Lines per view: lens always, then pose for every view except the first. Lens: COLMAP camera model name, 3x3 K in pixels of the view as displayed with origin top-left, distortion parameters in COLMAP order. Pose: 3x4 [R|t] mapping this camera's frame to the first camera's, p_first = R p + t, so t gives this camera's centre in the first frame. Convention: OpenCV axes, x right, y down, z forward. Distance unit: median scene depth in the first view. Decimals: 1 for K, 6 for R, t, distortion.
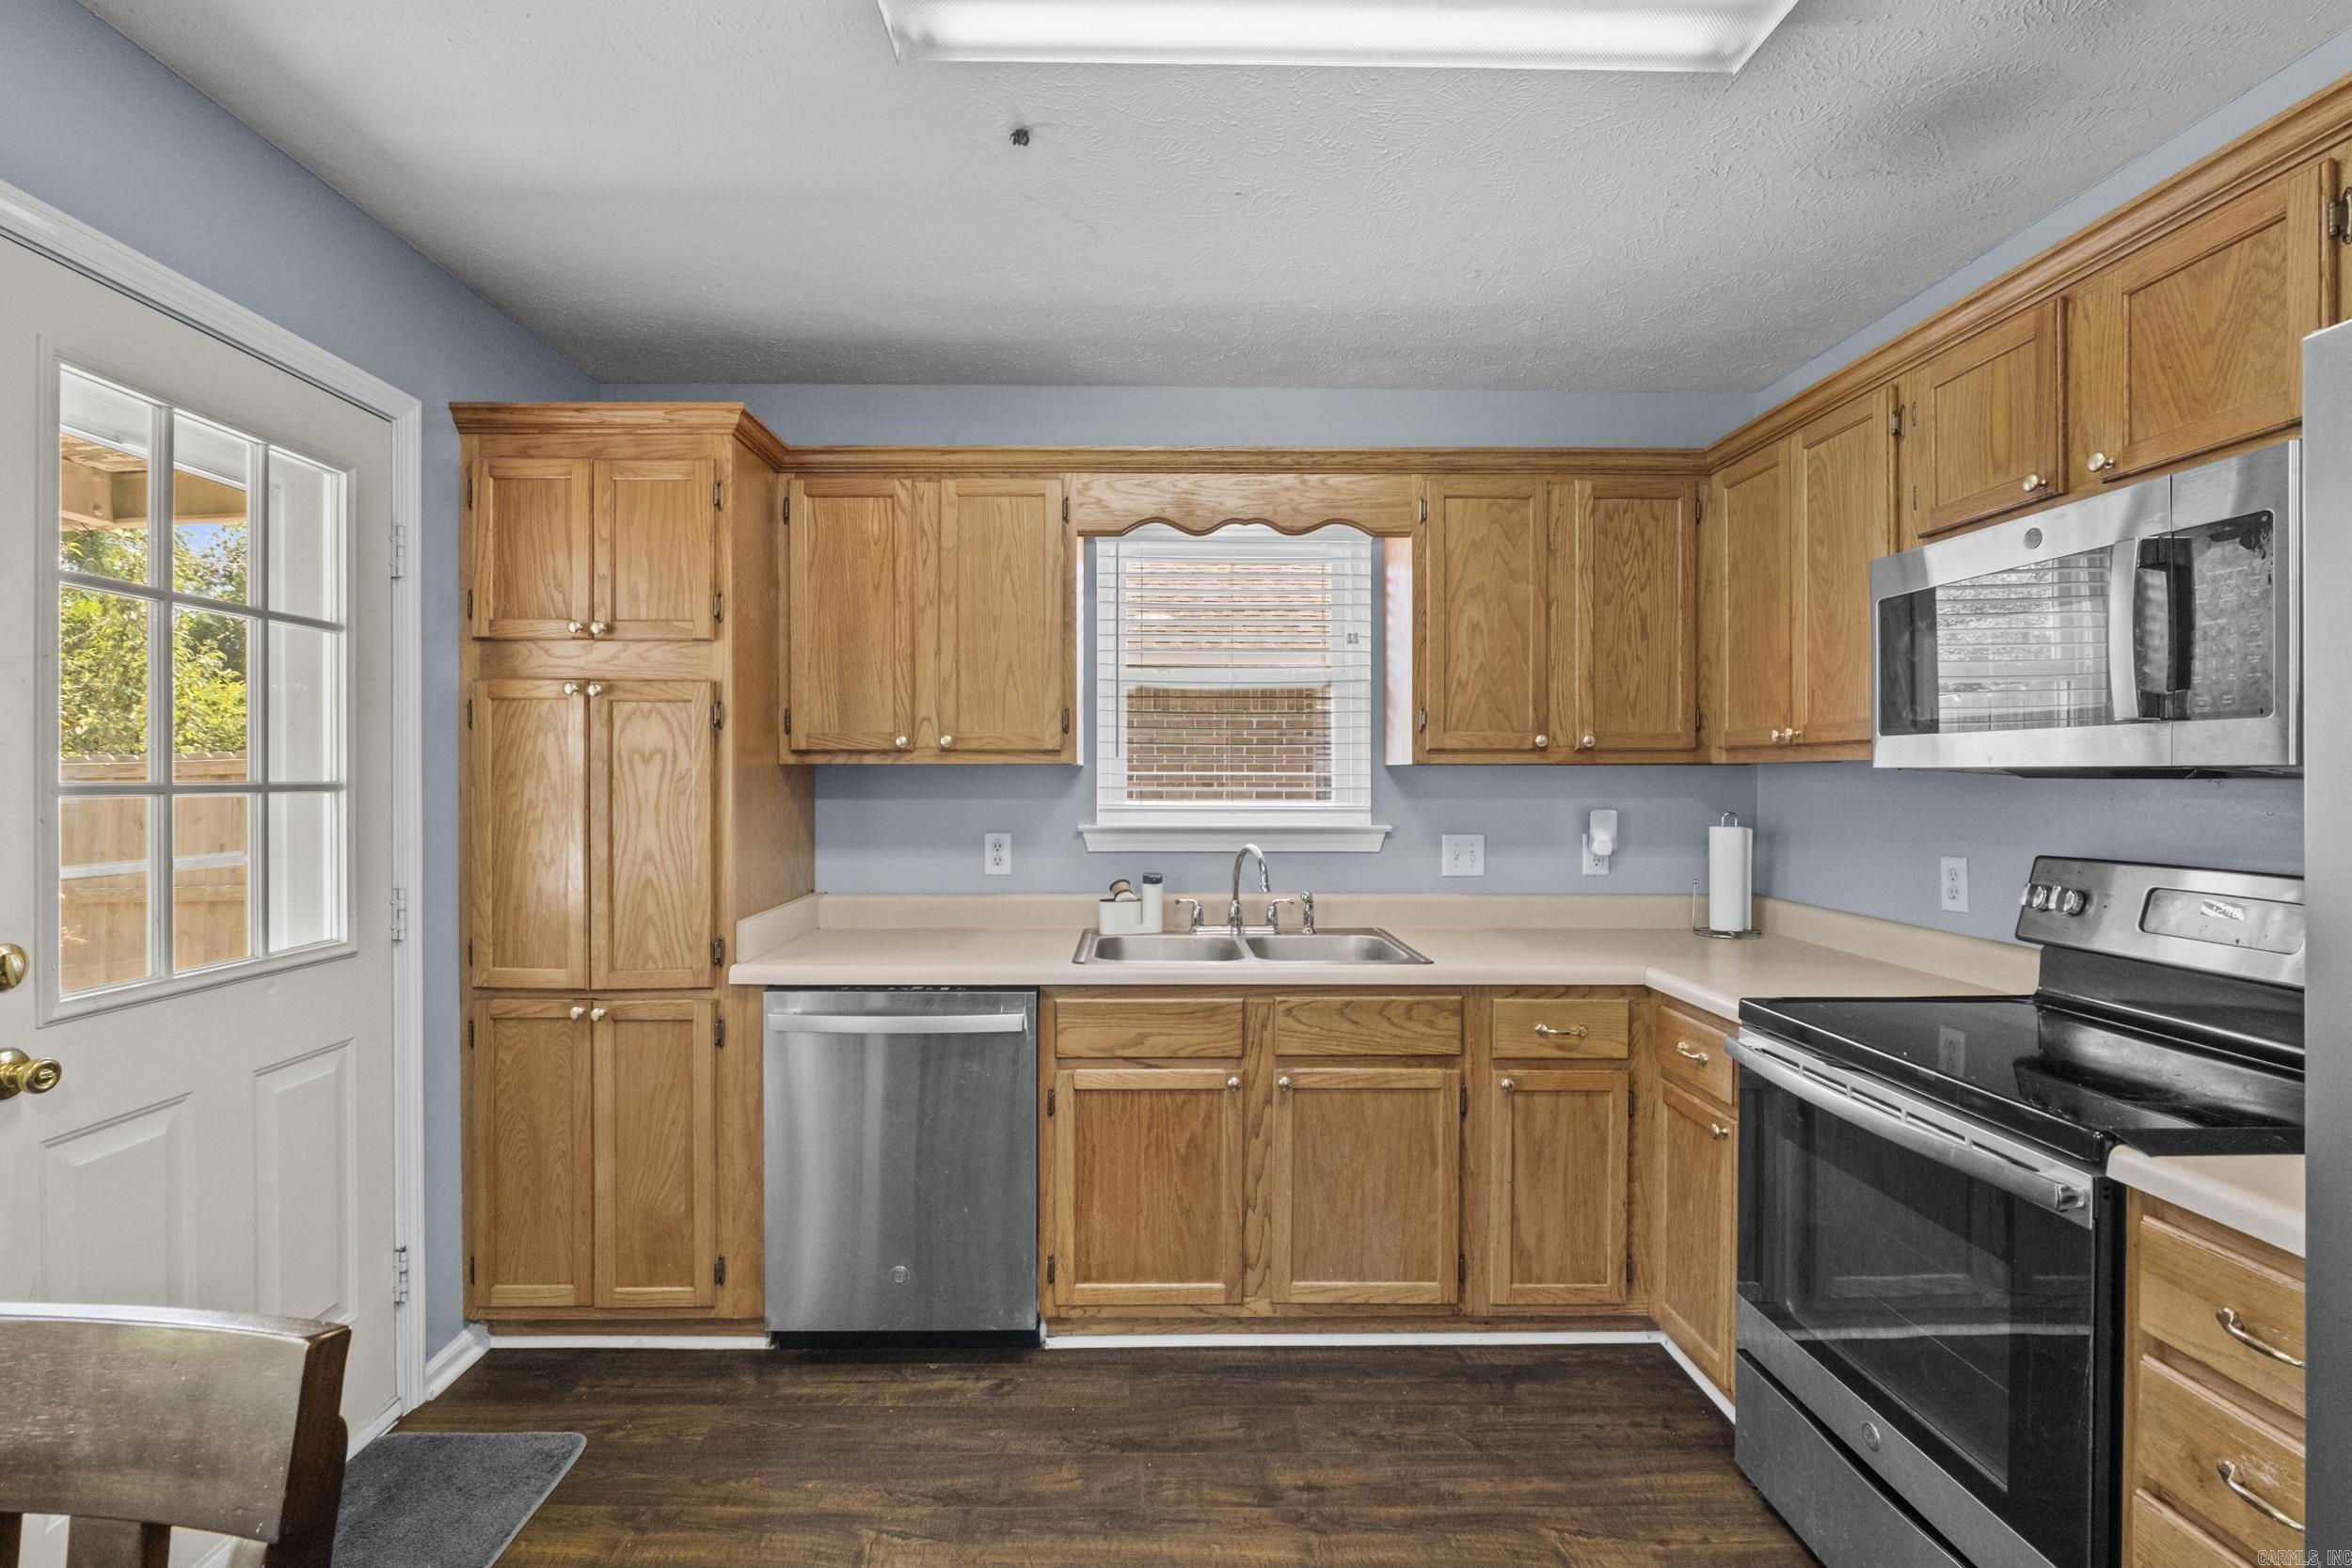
lens RADIAL K [[1029.6, 0, 1136.2], [0, 1029.6, 778.0], [0, 0, 1]] dist [-0.004627, 0.000204]
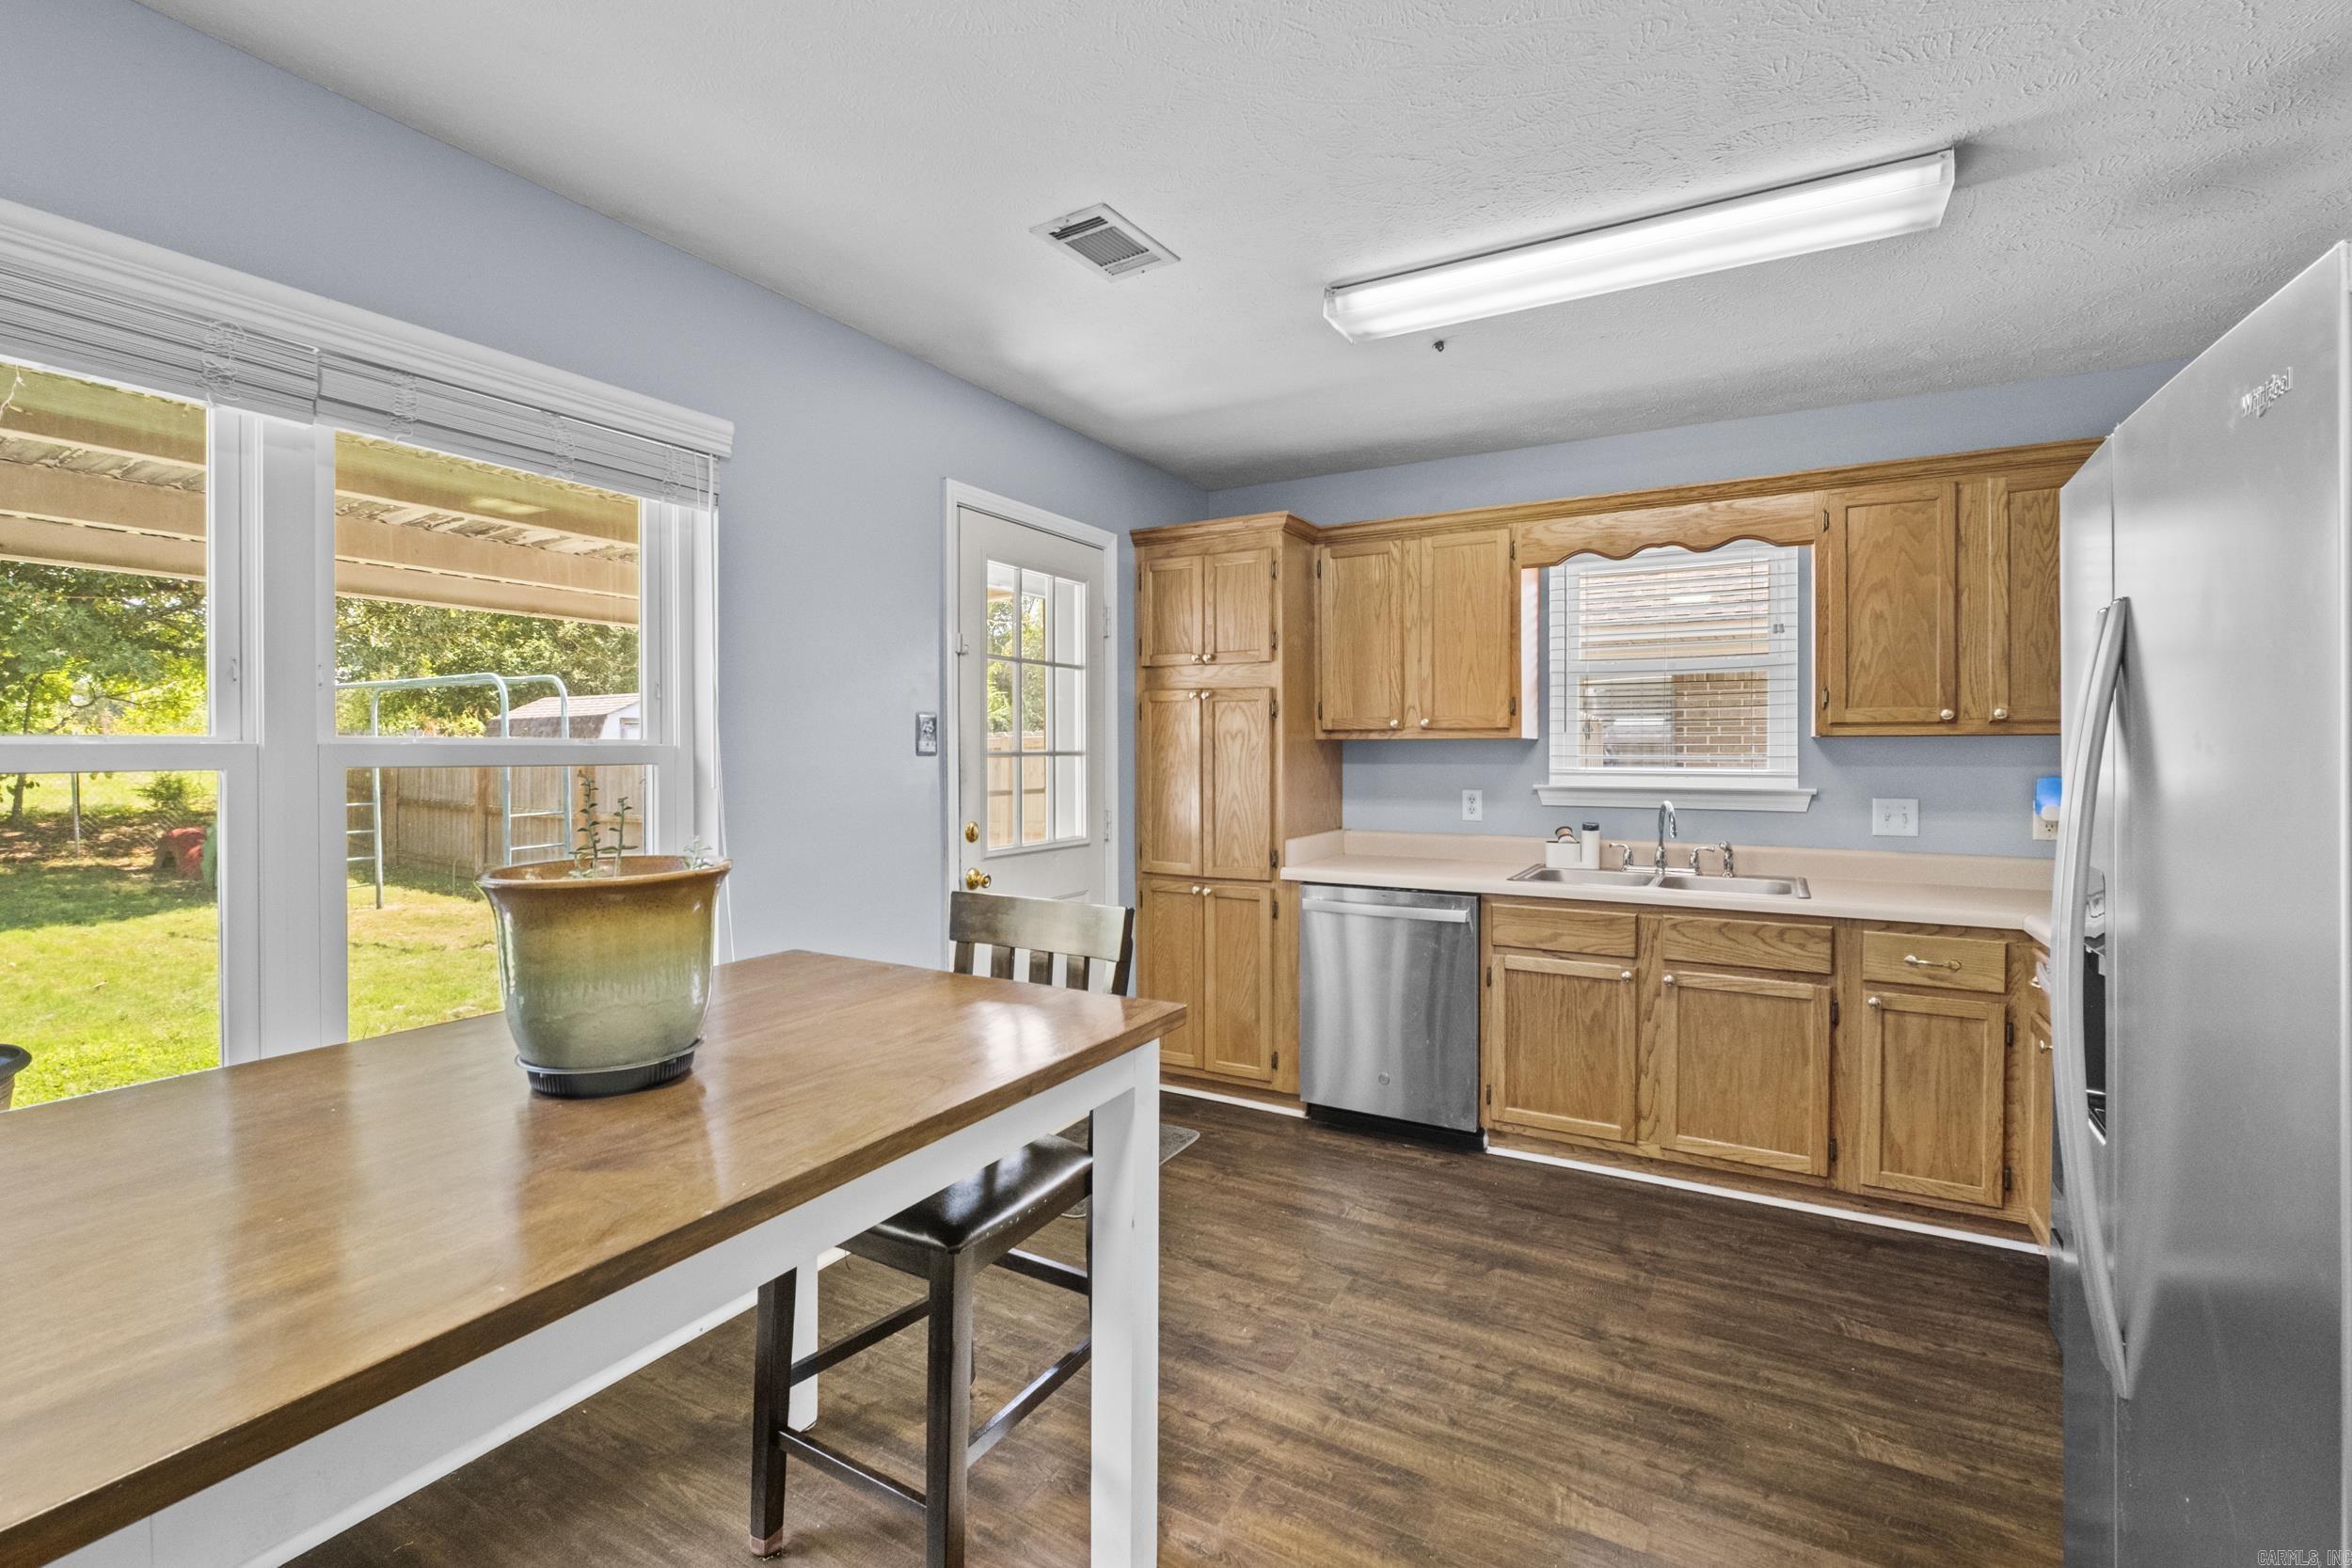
lens RADIAL K [[1029.6, 0, 1174.7], [0, 1029.6, 779.5], [0, 0, 1]] dist [-0.004627, 0.000204]
pose [[0.867620, 0.012656, -0.497067, 0.241530], [0.001091, 0.999625, 0.027357, 0.003857], [0.497226, -0.024278, 0.867281, -0.437269]]
